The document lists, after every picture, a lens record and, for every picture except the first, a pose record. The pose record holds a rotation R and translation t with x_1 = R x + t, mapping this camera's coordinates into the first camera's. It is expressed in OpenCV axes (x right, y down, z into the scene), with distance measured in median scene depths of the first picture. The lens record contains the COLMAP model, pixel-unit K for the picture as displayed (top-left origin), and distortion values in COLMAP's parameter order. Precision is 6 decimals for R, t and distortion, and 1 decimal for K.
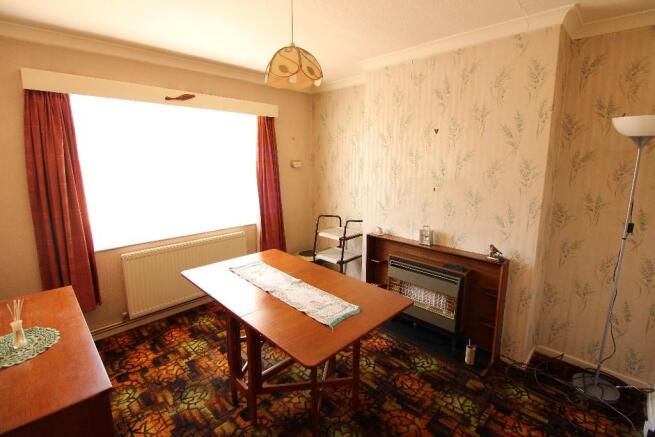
lens RADIAL K [[273.2, 0, 327.5], [0, 273.2, 218.5], [0, 0, 1]] dist [-0.000275, -0.034084]
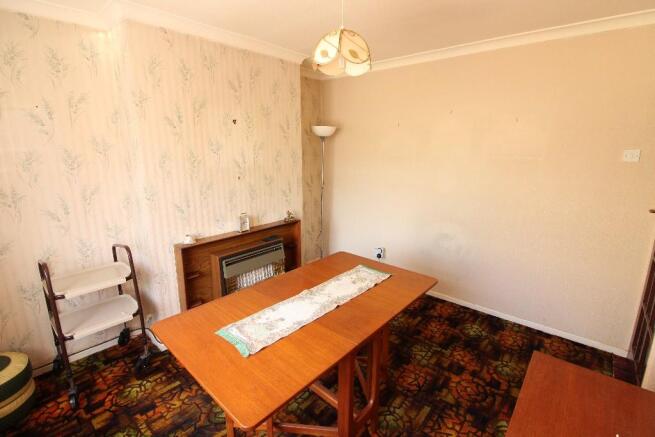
lens RADIAL K [[306.4, 0, 327.9], [0, 306.4, 212.7], [0, 0, 1]] dist [0.001612, -0.000071]
pose [[-0.029715, -0.224977, 0.973911, -0.912964], [0.198505, 0.953606, 0.226343, -0.203565], [-0.979649, 0.200052, 0.016322, 0.775481]]
